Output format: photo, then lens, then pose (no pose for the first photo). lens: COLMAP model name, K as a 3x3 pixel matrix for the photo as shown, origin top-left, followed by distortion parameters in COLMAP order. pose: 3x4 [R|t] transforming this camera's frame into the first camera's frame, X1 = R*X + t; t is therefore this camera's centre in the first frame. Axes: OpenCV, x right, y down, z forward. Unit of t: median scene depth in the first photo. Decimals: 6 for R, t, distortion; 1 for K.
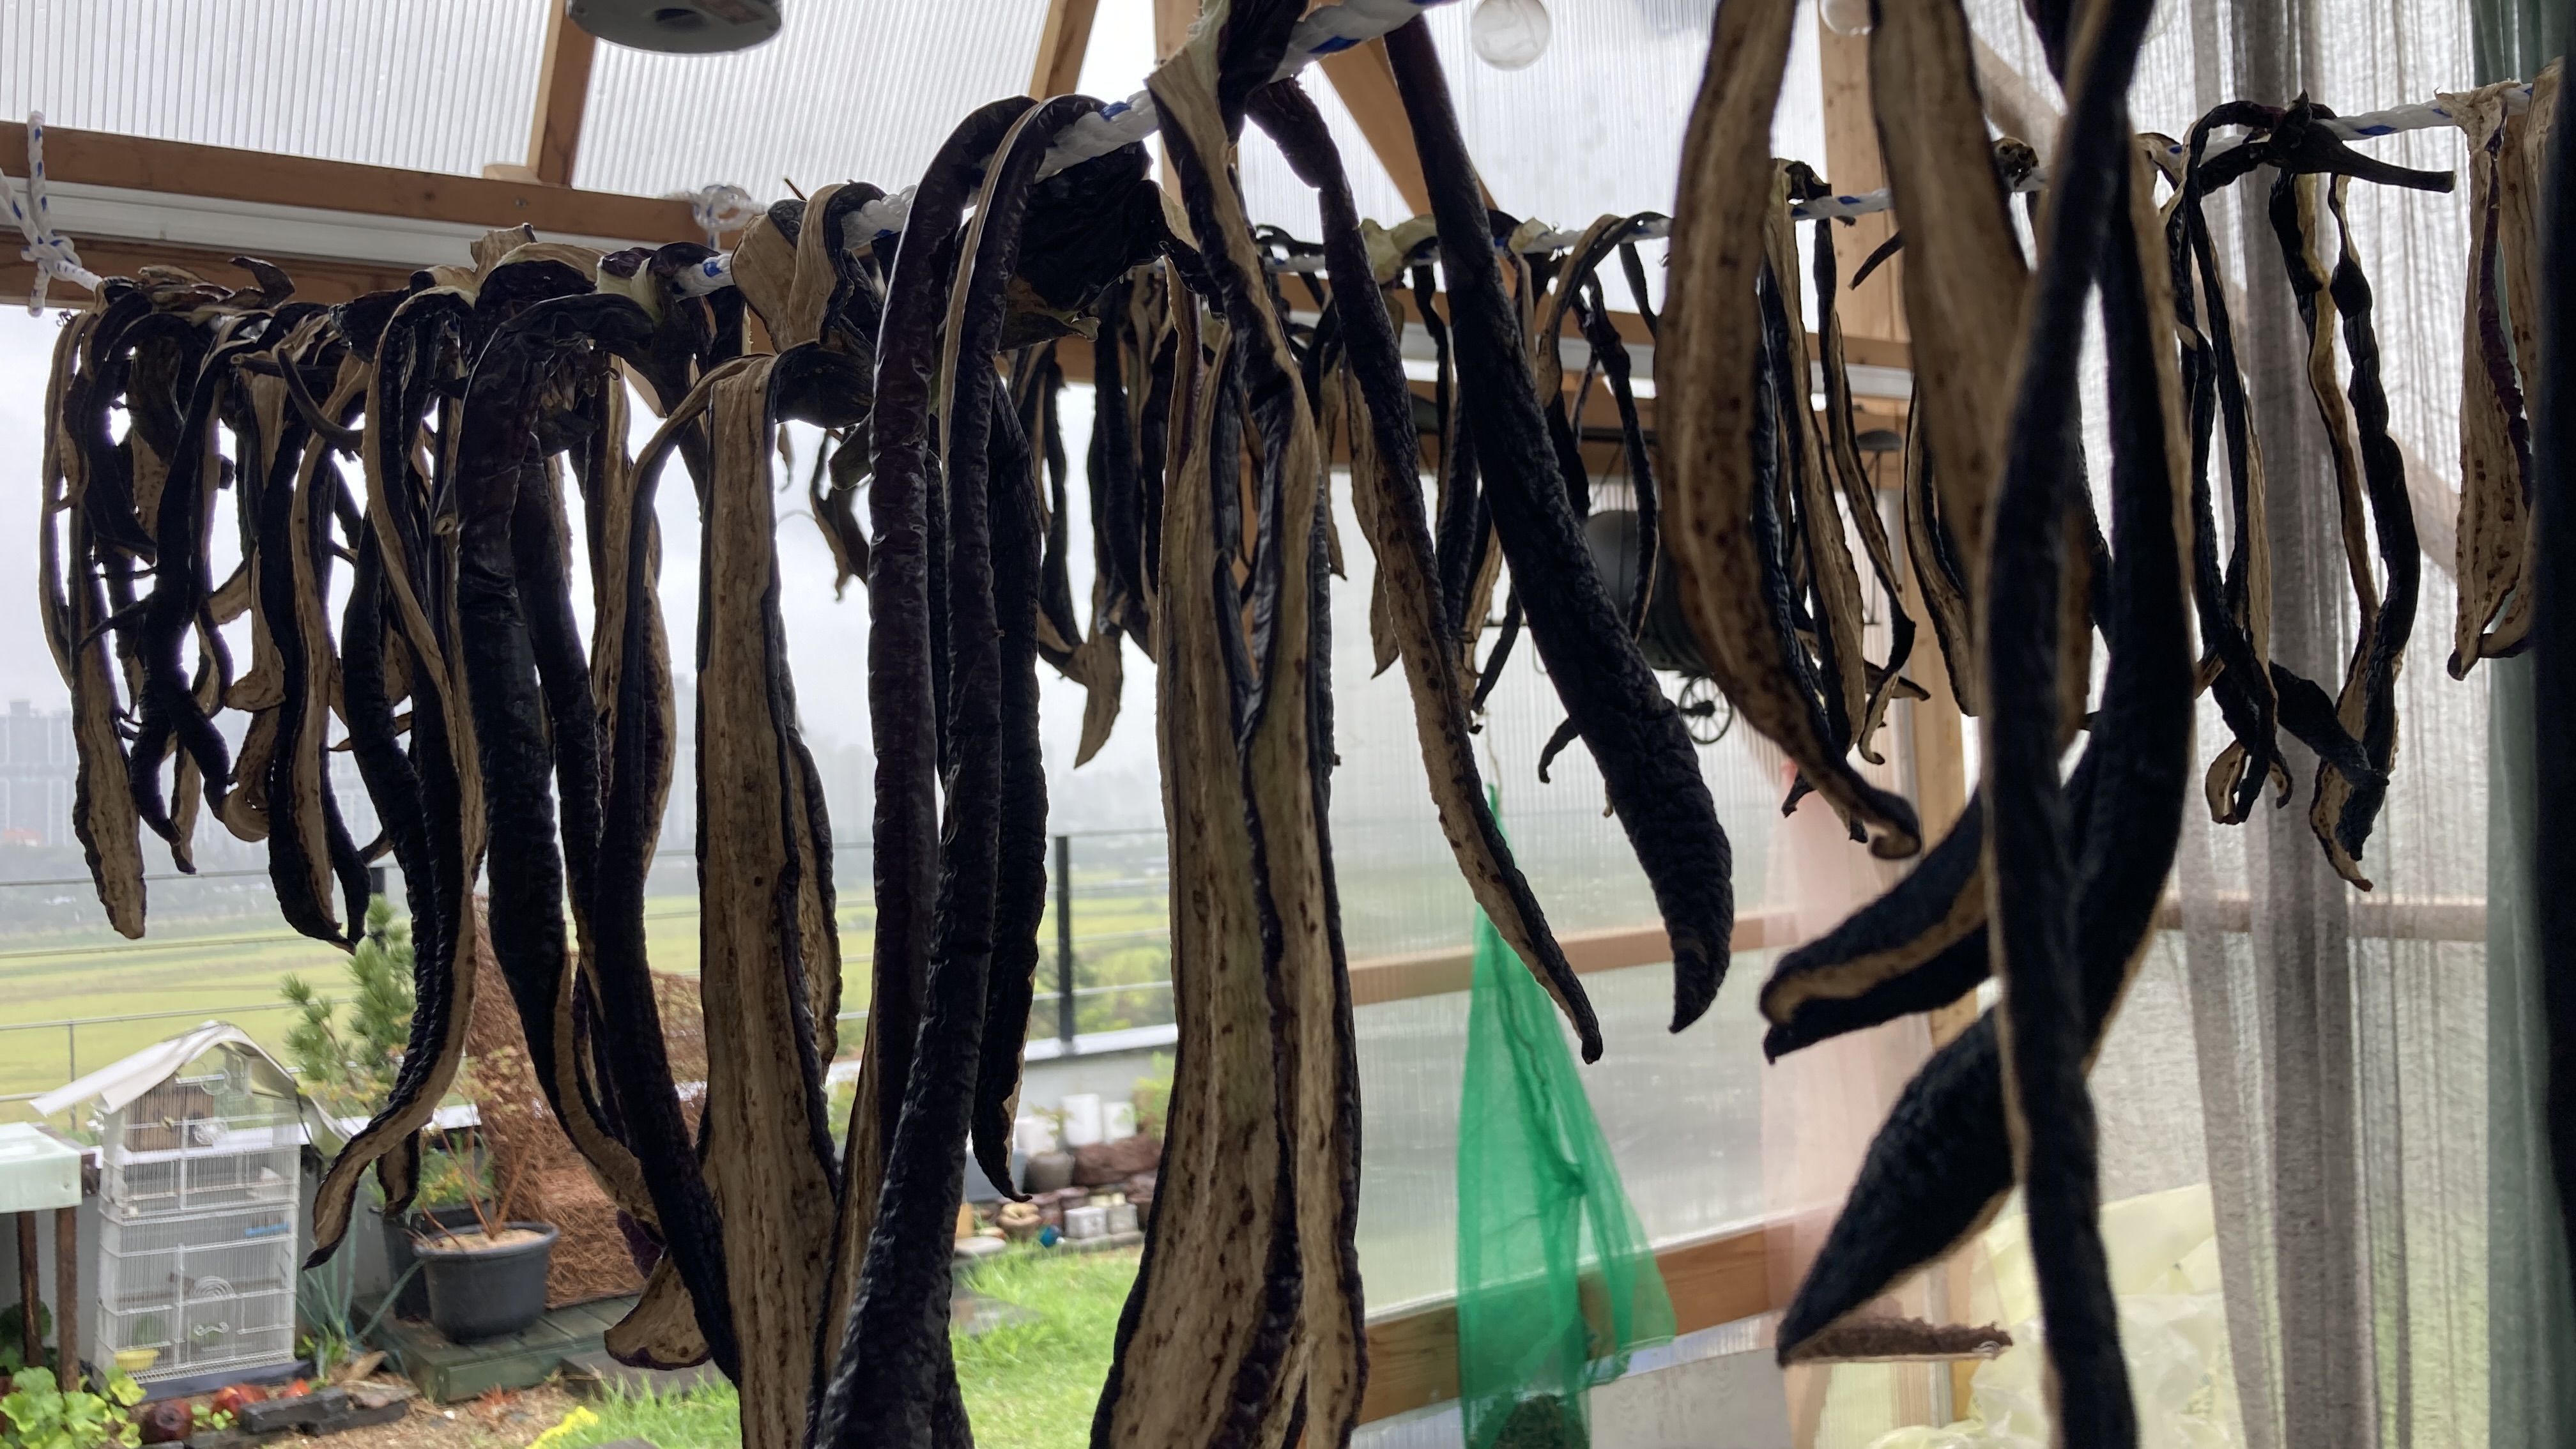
lens RADIAL K [[2108.9, 0, 1269.4], [0, 2108.9, 707.9], [0, 0, 1]] dist [0.001762, -0.003931]
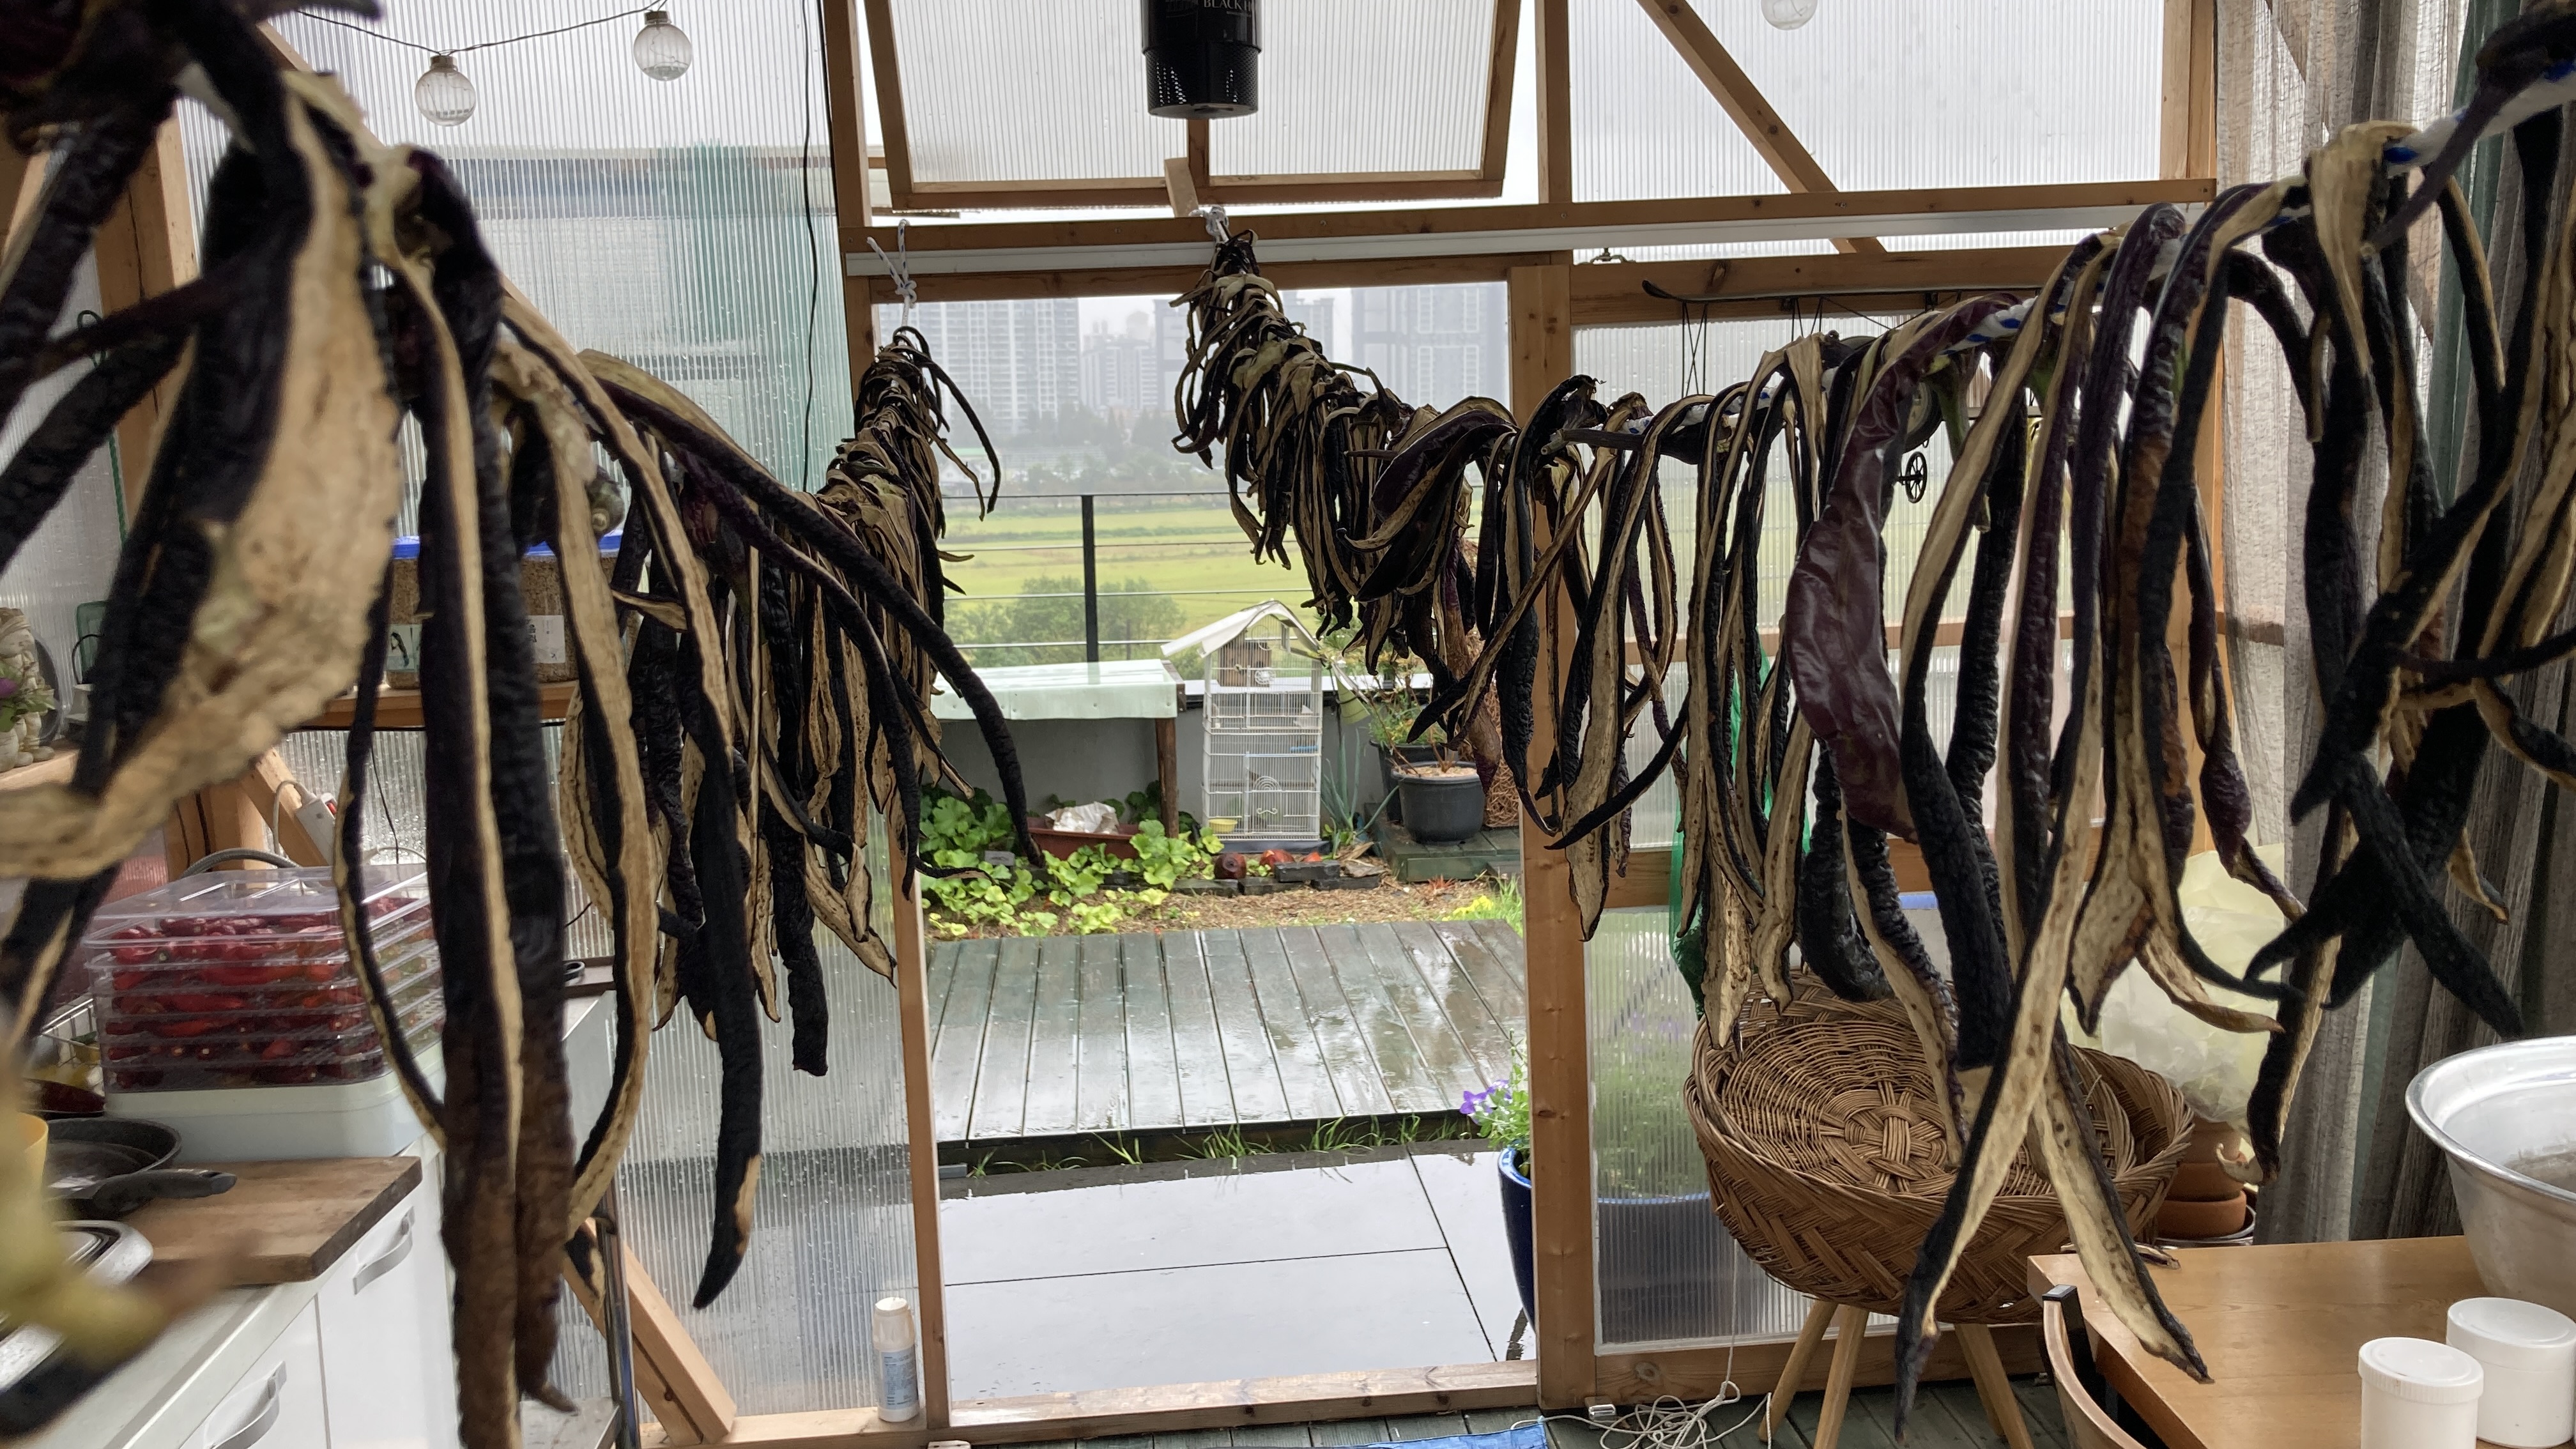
lens RADIAL K [[2108.9, 0, 1269.4], [0, 2108.9, 707.9], [0, 0, 1]] dist [0.001762, -0.003931]
pose [[0.849854, 0.093018, -0.518744, 0.914171], [0.009205, 0.981531, 0.191082, -0.189370], [0.526938, -0.167167, 0.833302, -0.711750]]
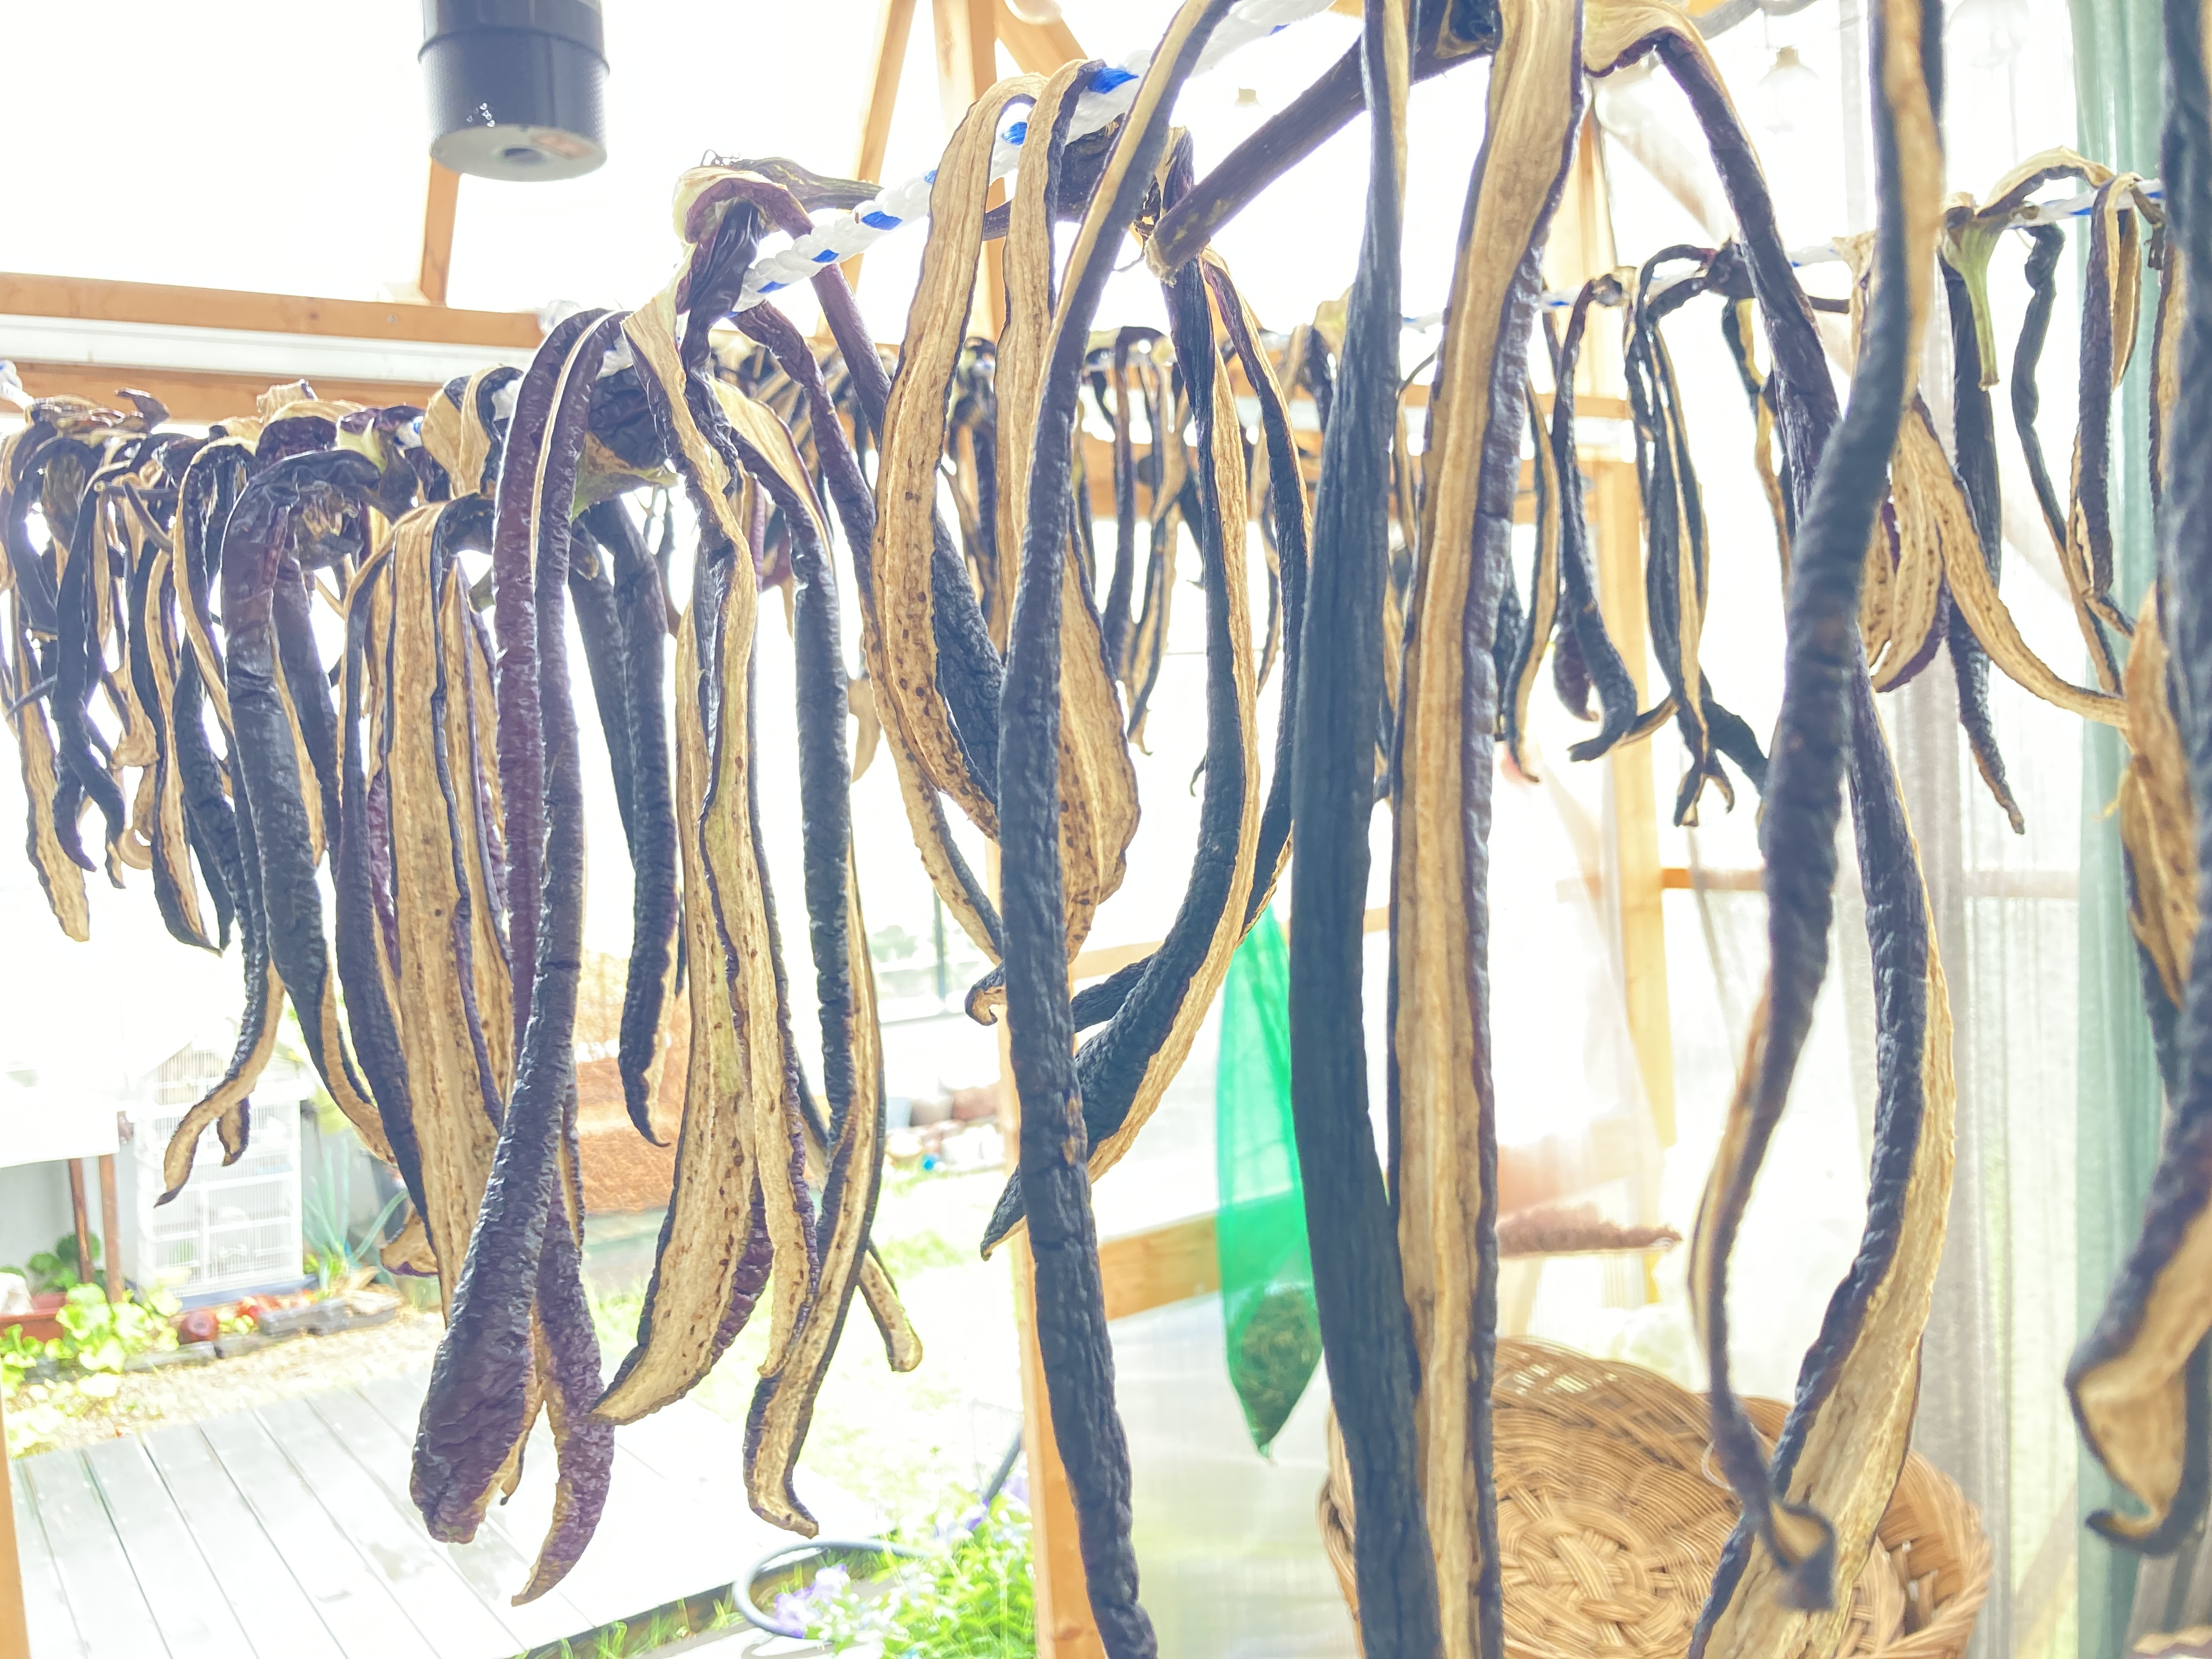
lens RADIAL K [[1836.1, 0, 1106.0], [0, 1836.1, 829.5], [0, 0, 1]] dist [-0.000957, -0.005349]
pose [[0.999523, -0.021178, -0.022459, 0.094354], [0.022651, 0.997463, 0.067491, -0.017497], [0.020972, -0.067967, 0.997467, -0.061569]]
